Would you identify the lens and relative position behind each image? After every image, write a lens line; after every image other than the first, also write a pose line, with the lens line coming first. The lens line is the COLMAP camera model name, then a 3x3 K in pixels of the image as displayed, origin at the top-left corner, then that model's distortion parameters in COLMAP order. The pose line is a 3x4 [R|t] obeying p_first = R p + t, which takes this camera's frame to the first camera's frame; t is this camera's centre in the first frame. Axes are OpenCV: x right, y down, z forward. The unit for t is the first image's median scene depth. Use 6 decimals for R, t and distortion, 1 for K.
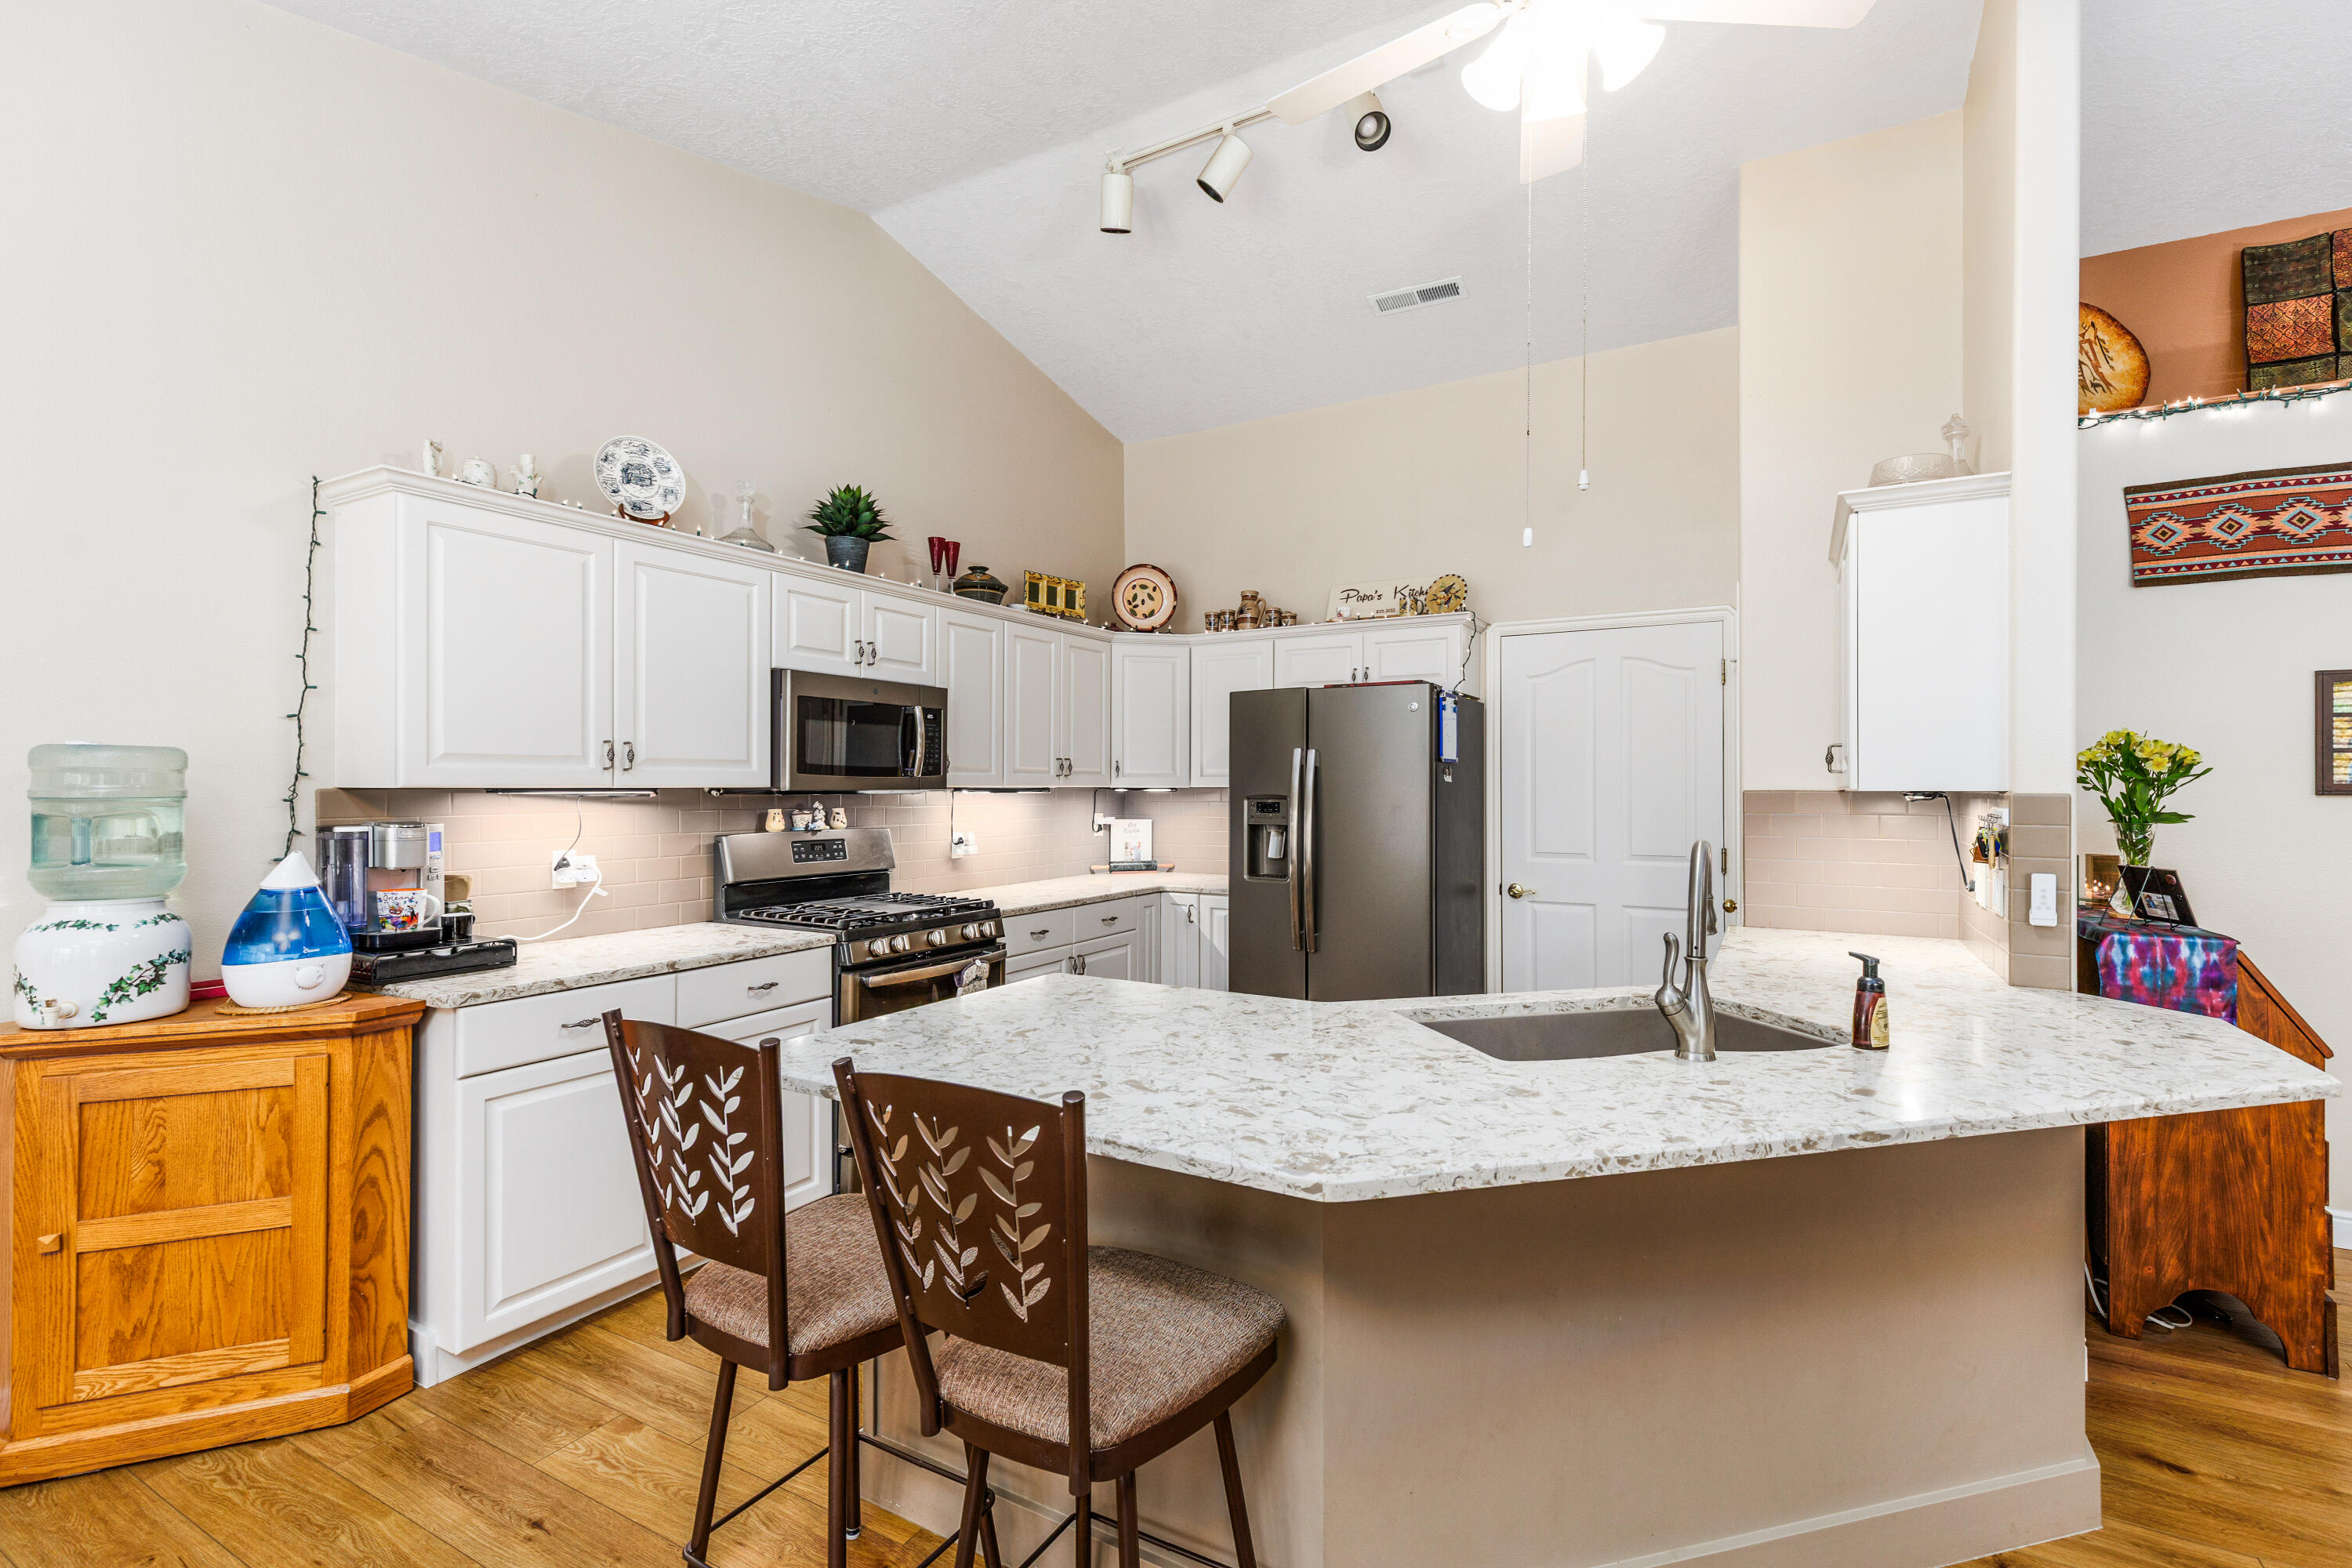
lens RADIAL K [[1053.4, 0, 1176.9], [0, 1053.4, 780.5], [0, 0, 1]] dist [0.011584, -0.002934]
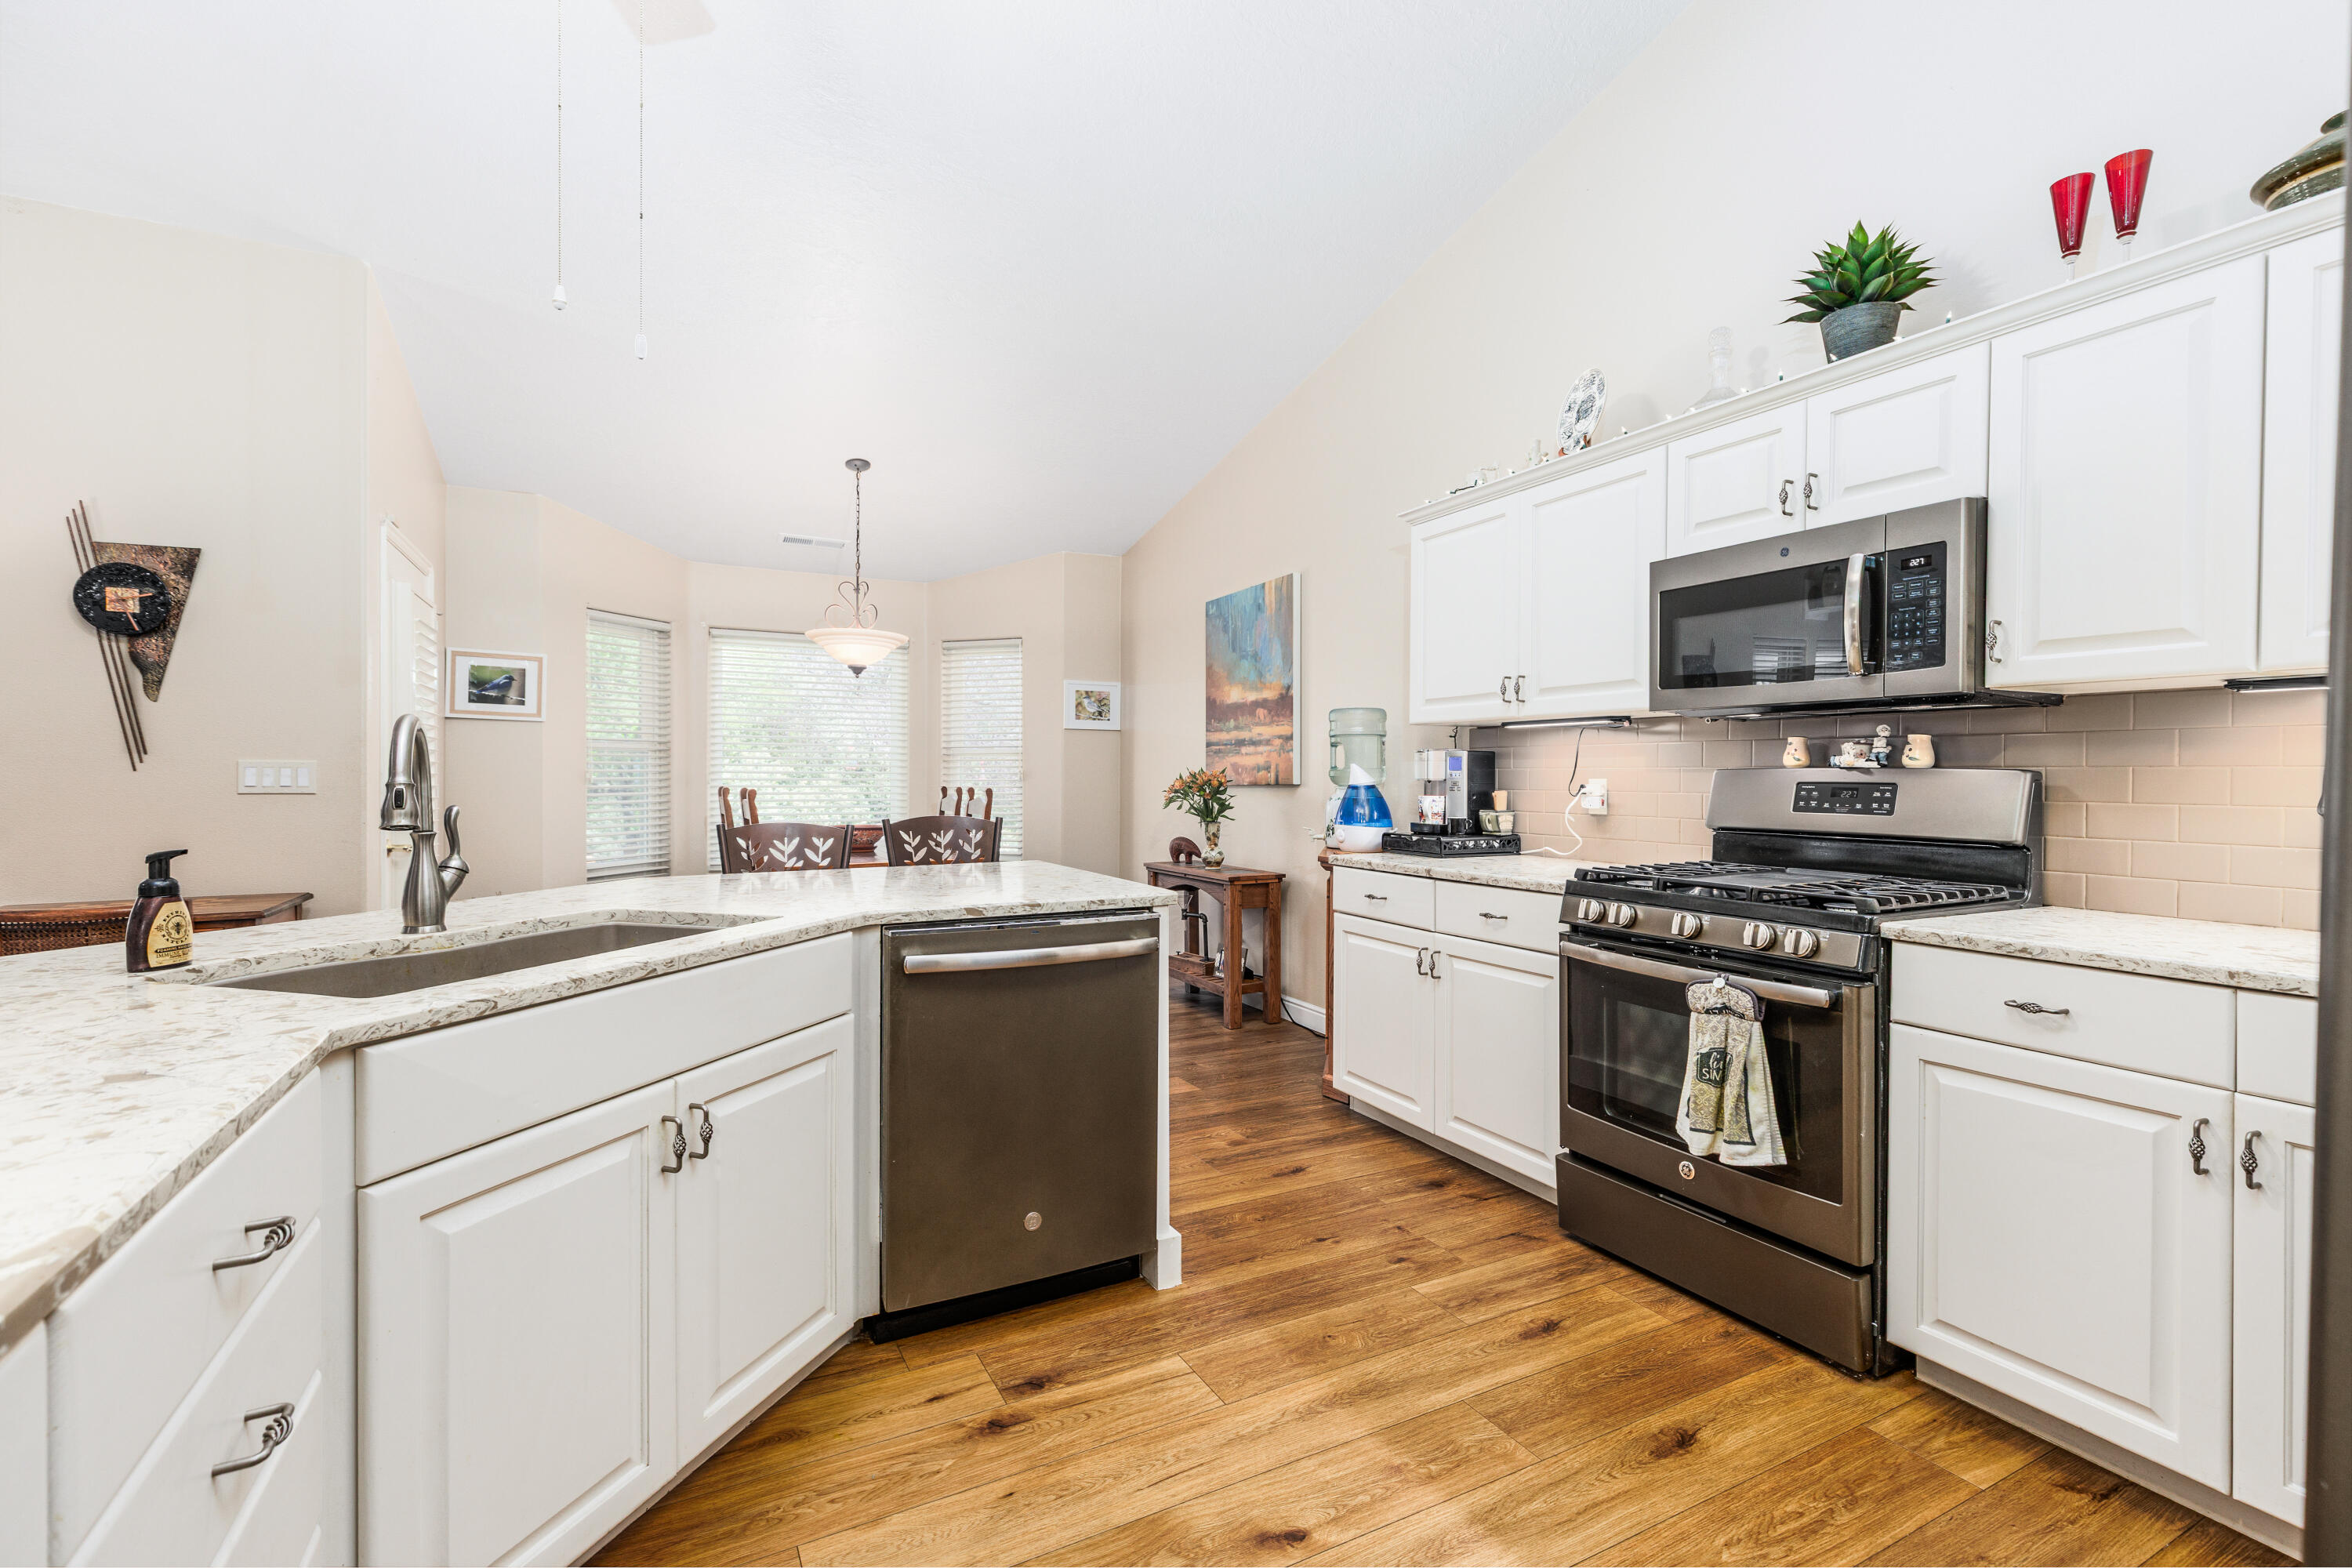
lens RADIAL K [[1053.4, 0, 1185.8], [0, 1053.4, 785.6], [0, 0, 1]] dist [0.011584, -0.002934]
pose [[-0.530941, 0.003326, -0.847403, 0.504725], [-0.004283, 0.999969, 0.006609, 0.061444], [0.847398, 0.007138, -0.530910, 1.112497]]
